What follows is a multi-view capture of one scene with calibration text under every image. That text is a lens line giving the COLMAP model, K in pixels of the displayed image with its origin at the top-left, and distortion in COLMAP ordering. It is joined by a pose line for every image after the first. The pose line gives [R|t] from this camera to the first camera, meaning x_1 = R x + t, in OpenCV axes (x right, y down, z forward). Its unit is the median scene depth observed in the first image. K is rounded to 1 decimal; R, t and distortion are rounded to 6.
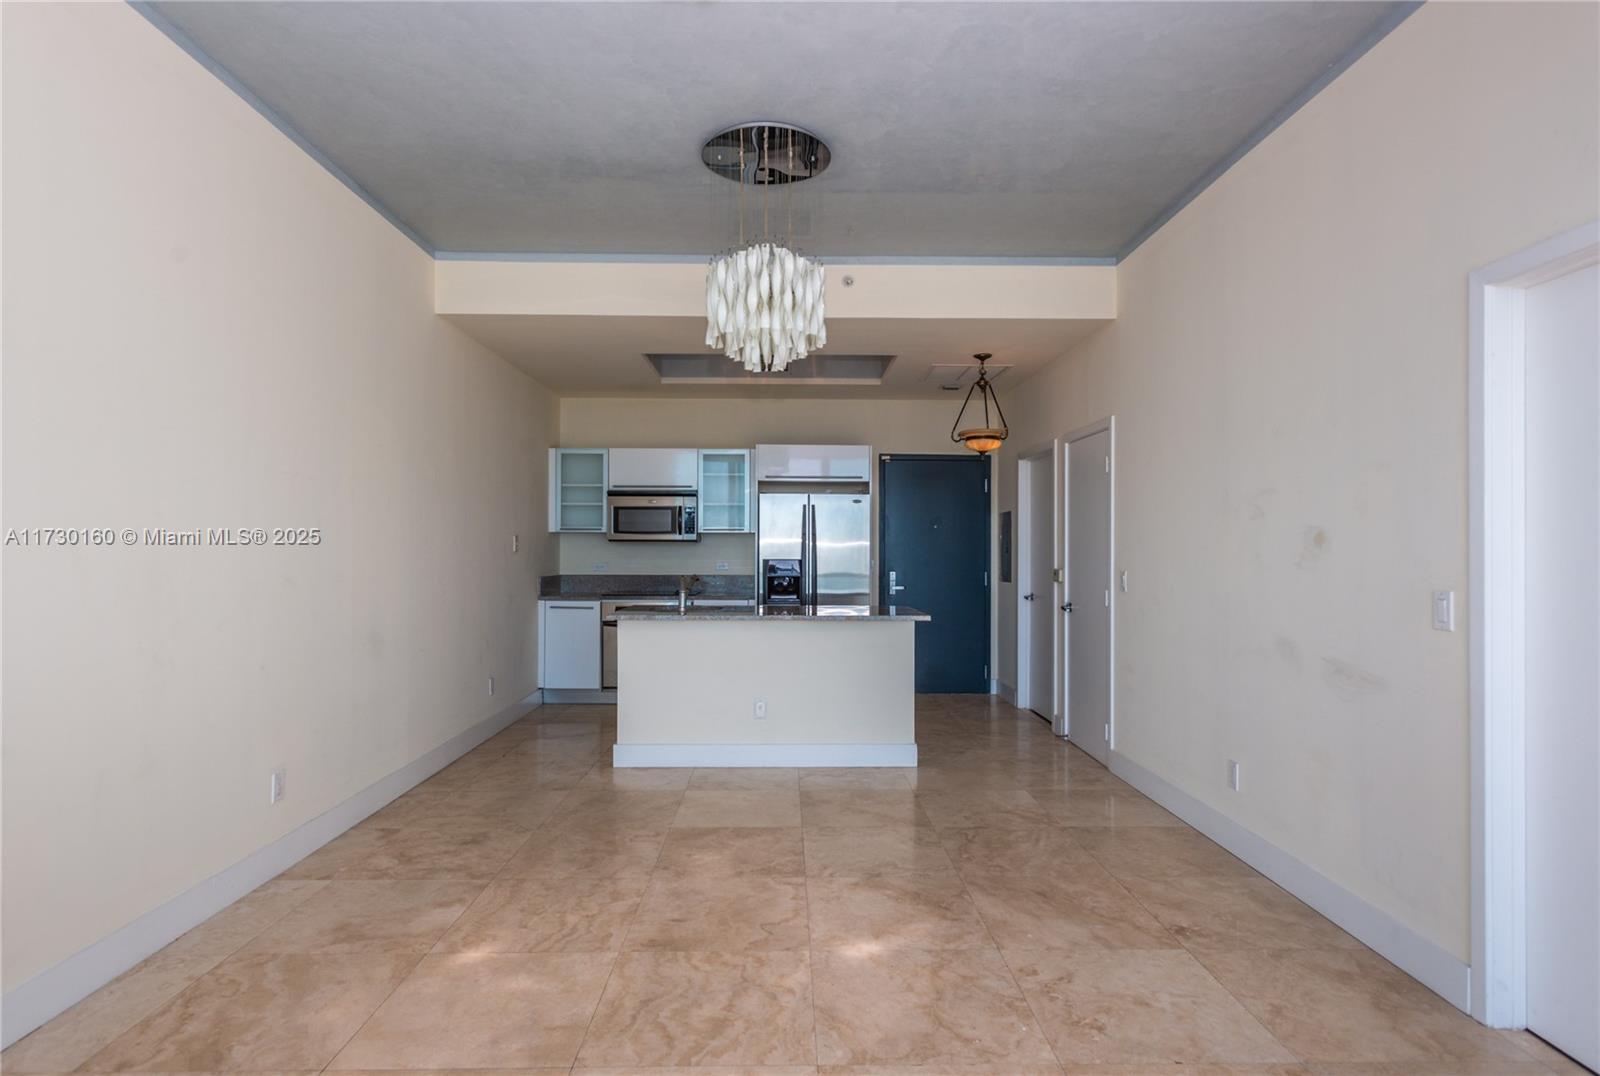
lens RADIAL K [[860.6, 0, 839.3], [0, 860.6, 542.2], [0, 0, 1]] dist [-0.001459, -0.000253]
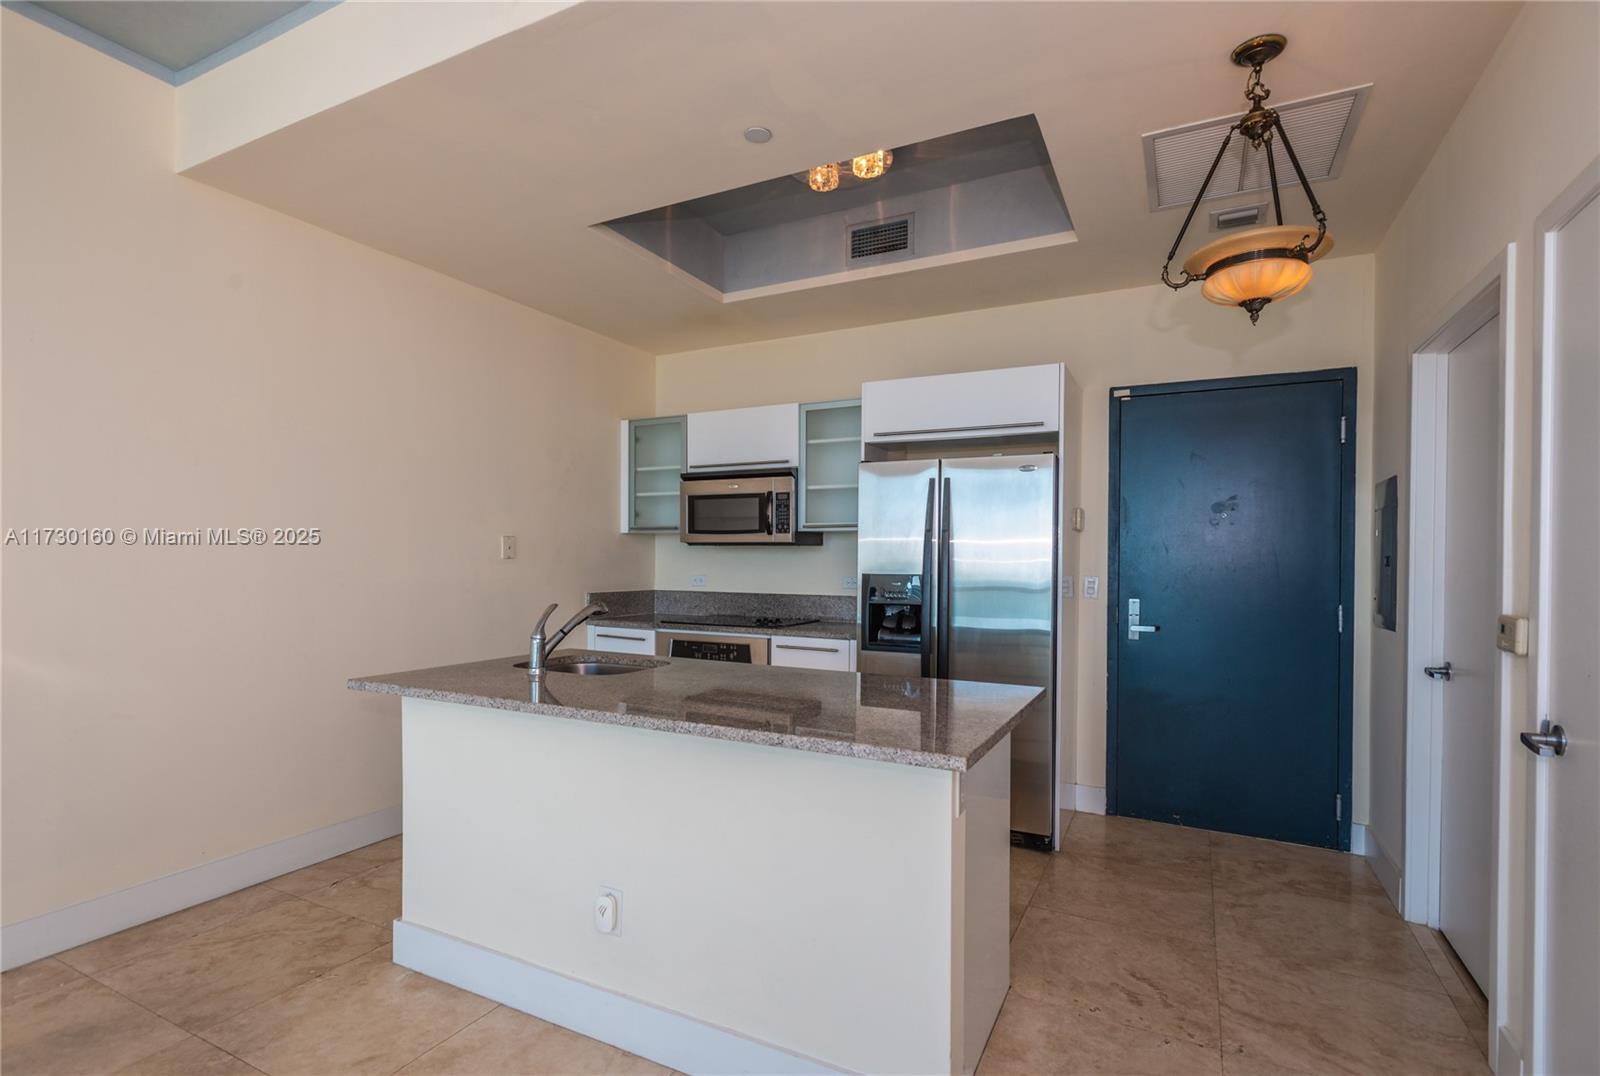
lens RADIAL K [[785.2, 0, 798.2], [0, 785.2, 560.4], [0, 0, 1]] dist [0.035338, -0.022879]
pose [[0.867581, 0.007135, -0.497244, 0.139967], [-0.001900, 0.999937, 0.011034, 0.004743], [0.497291, -0.008628, 0.867541, 0.496949]]
